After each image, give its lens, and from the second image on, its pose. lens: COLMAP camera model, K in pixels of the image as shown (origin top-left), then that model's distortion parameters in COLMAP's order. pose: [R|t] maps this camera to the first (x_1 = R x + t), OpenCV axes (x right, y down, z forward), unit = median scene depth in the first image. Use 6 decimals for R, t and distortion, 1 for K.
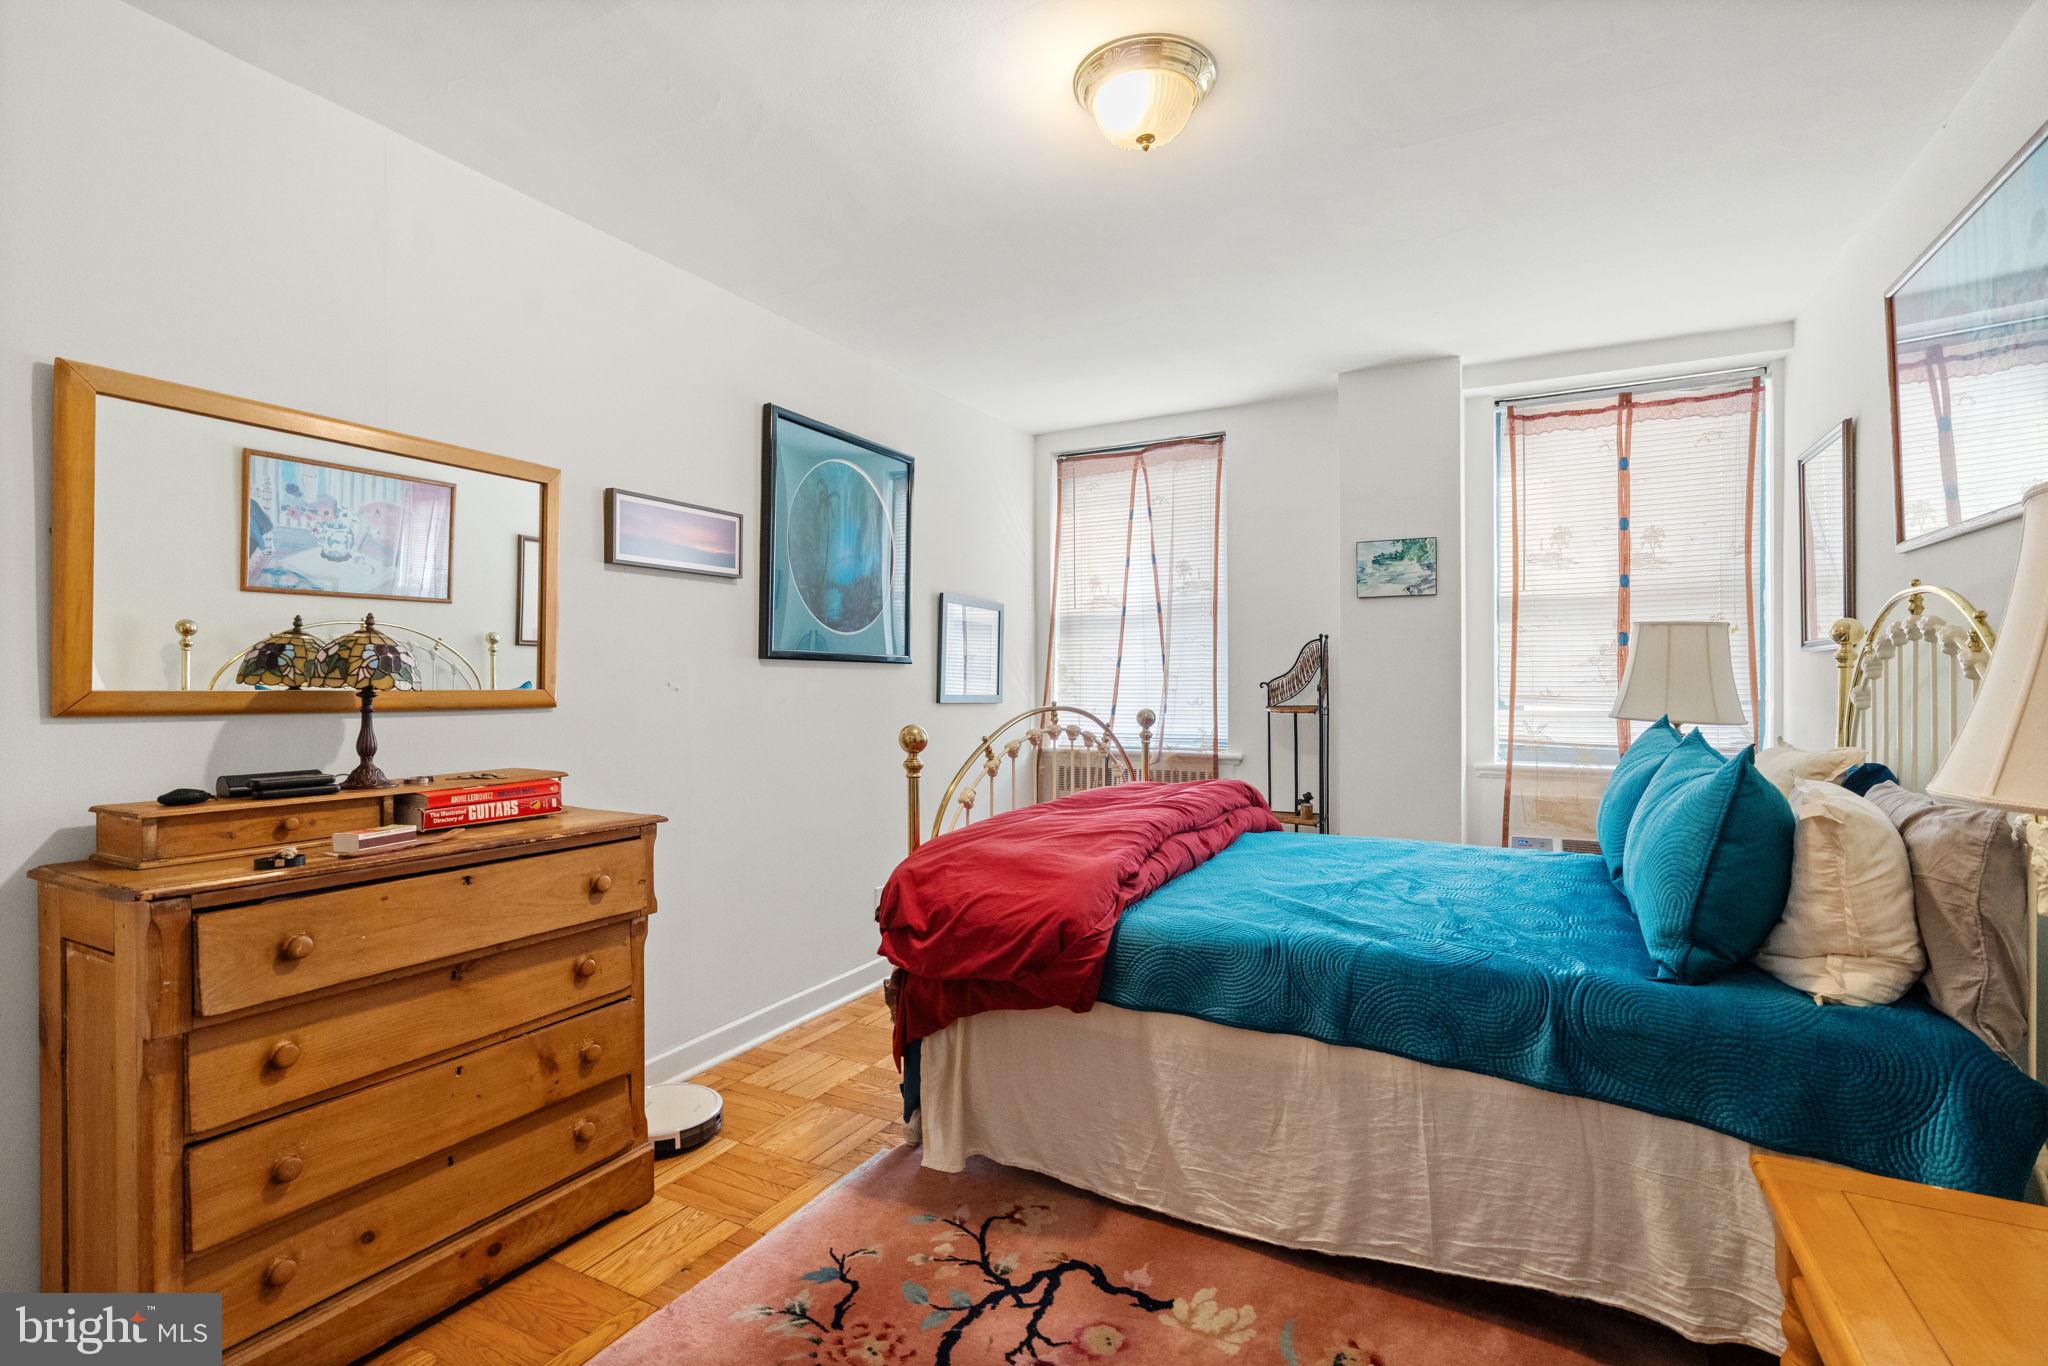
lens RADIAL K [[935.7, 0, 1015.8], [0, 935.7, 667.0], [0, 0, 1]] dist [-0.001693, 0.001169]
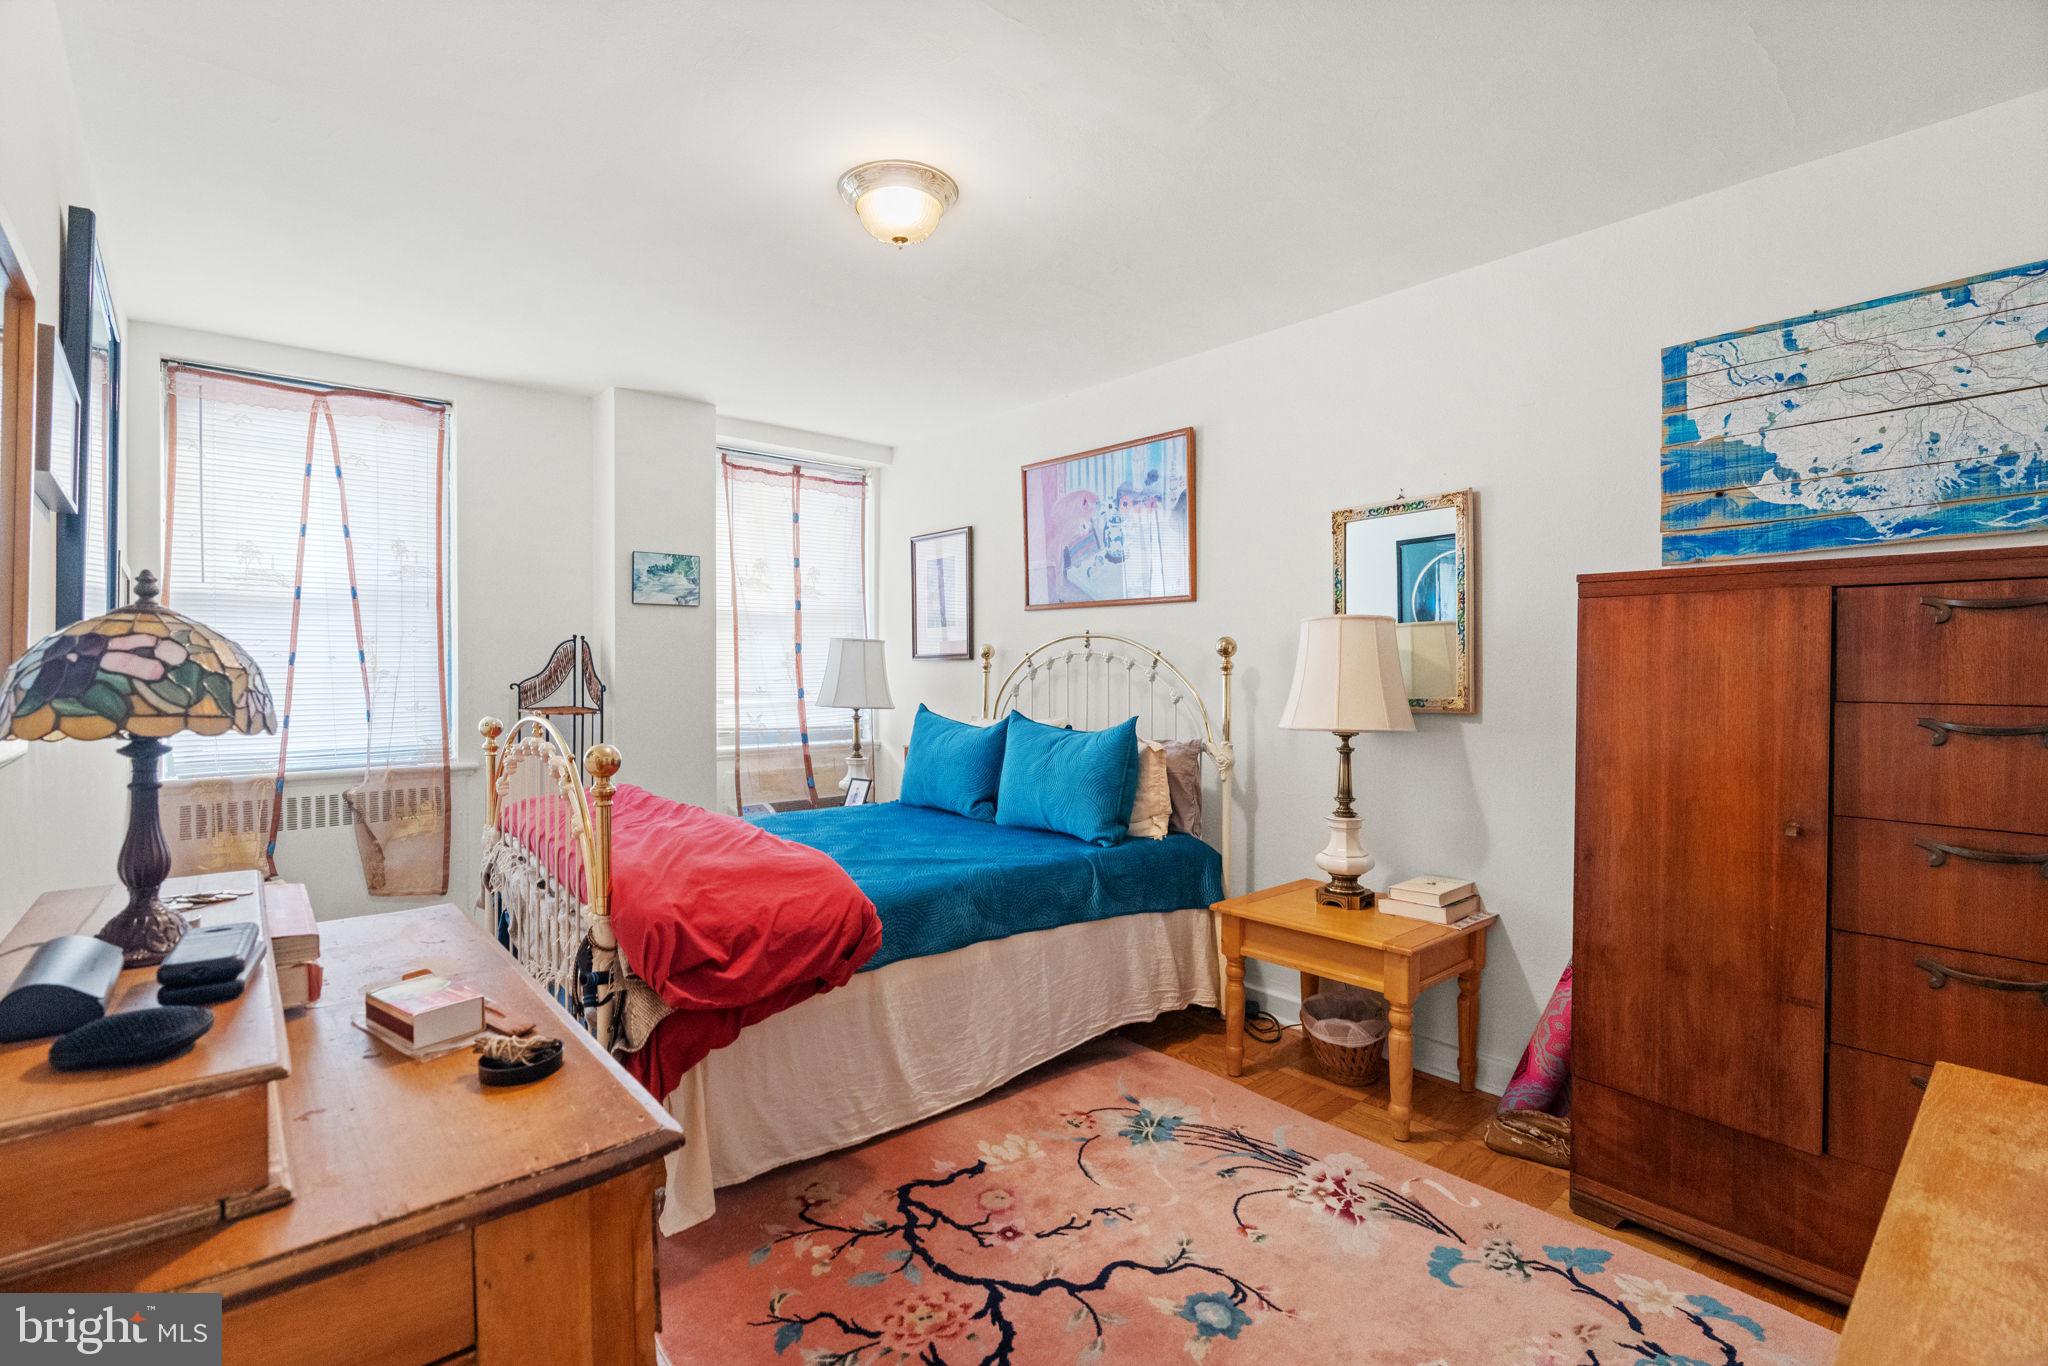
lens RADIAL K [[915.6, 0, 1016.6], [0, 915.6, 659.2], [0, 0, 1]] dist [0.000177, 0.000300]
pose [[0.378351, 0.011815, 0.925587, -0.824209], [-0.011526, 0.999901, -0.008052, -0.013420], [-0.925590, -0.007622, 0.378450, 0.383745]]
